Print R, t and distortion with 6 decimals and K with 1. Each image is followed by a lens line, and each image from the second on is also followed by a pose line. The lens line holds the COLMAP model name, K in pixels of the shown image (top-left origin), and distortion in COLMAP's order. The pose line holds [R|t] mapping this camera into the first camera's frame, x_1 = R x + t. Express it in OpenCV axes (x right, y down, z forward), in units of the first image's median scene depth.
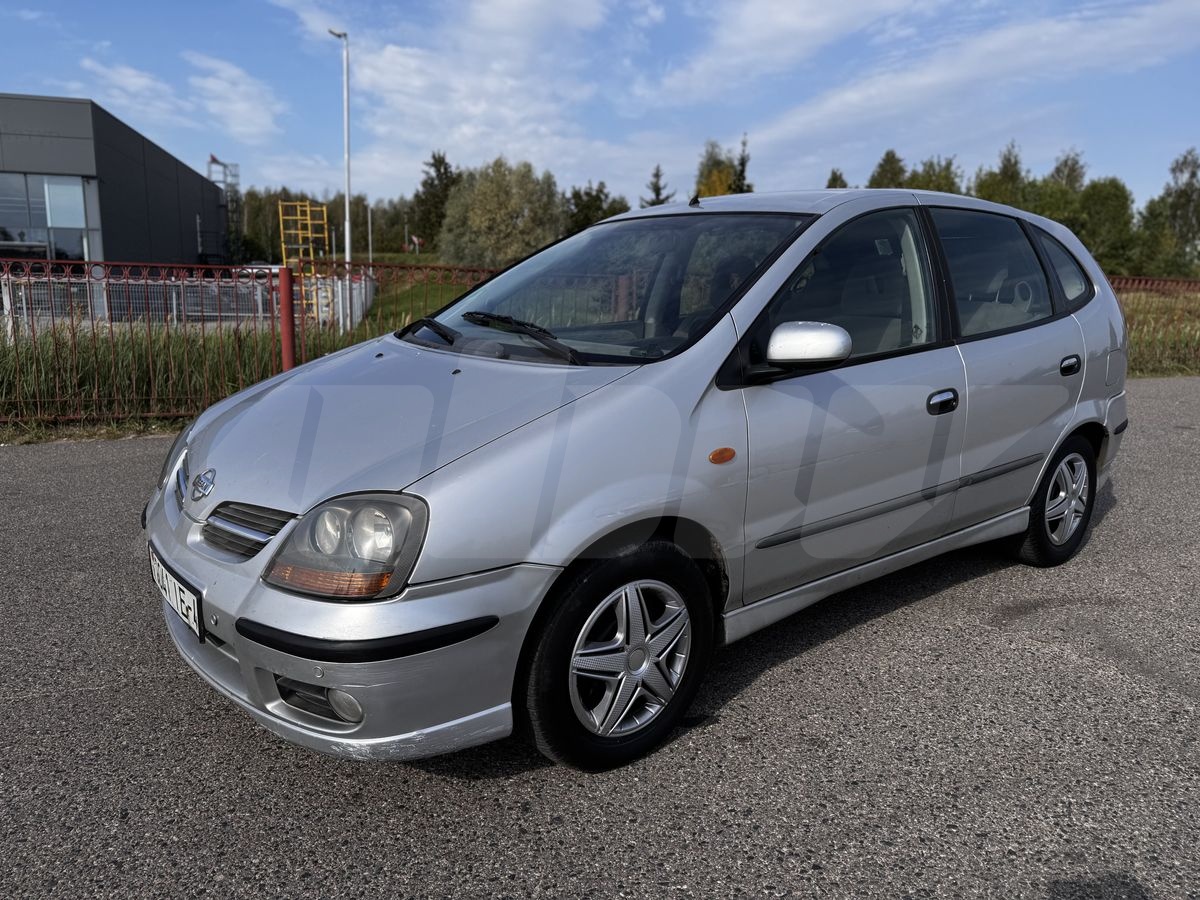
lens RADIAL K [[850.4, 0, 594.0], [0, 850.4, 450.8], [0, 0, 1]] dist [0.059660, -0.073582]
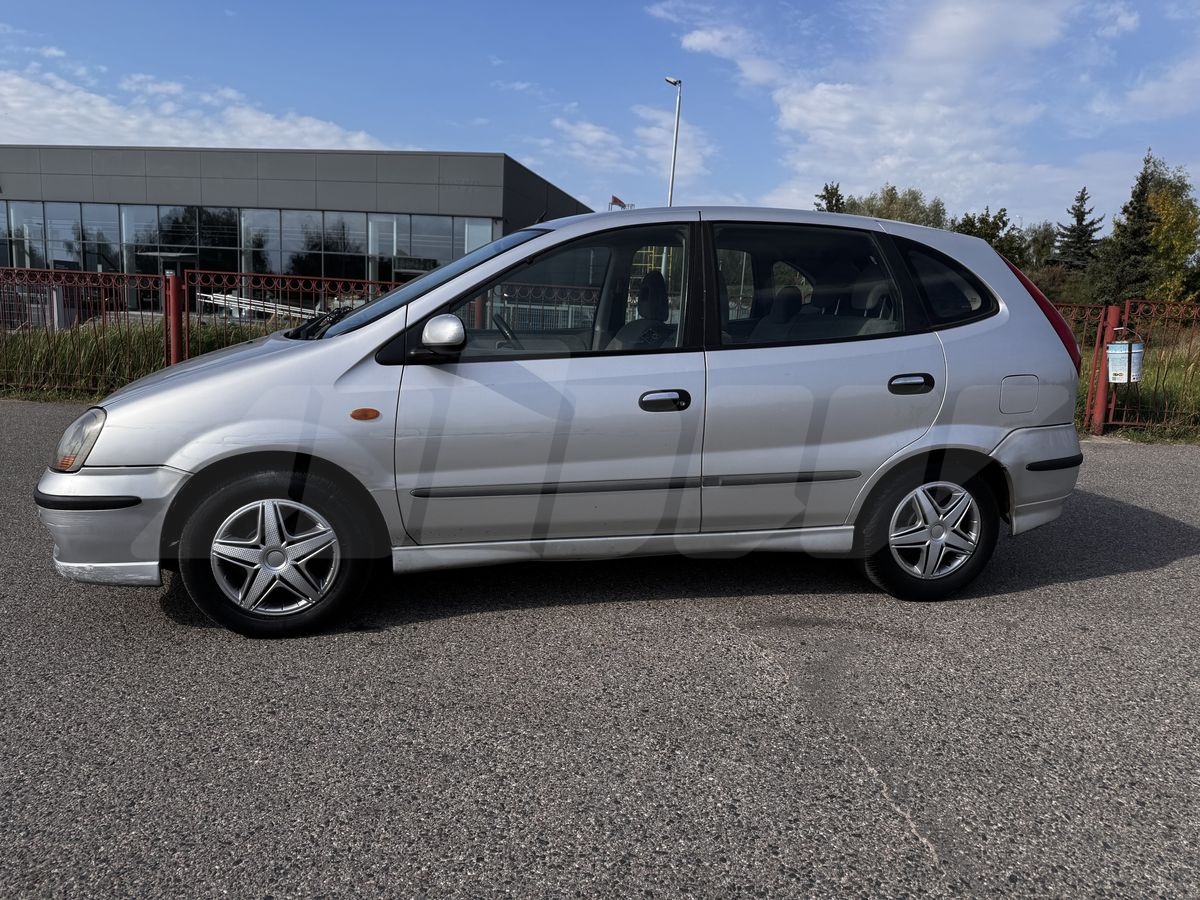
lens RADIAL K [[827.2, 0, 594.1], [0, 827.2, 447.7], [0, 0, 1]] dist [0.058484, -0.045862]
pose [[0.897057, 0.100033, -0.430444, 0.708186], [-0.113702, 0.993496, -0.006074, 0.017431], [0.427037, 0.054391, 0.902597, 0.022210]]
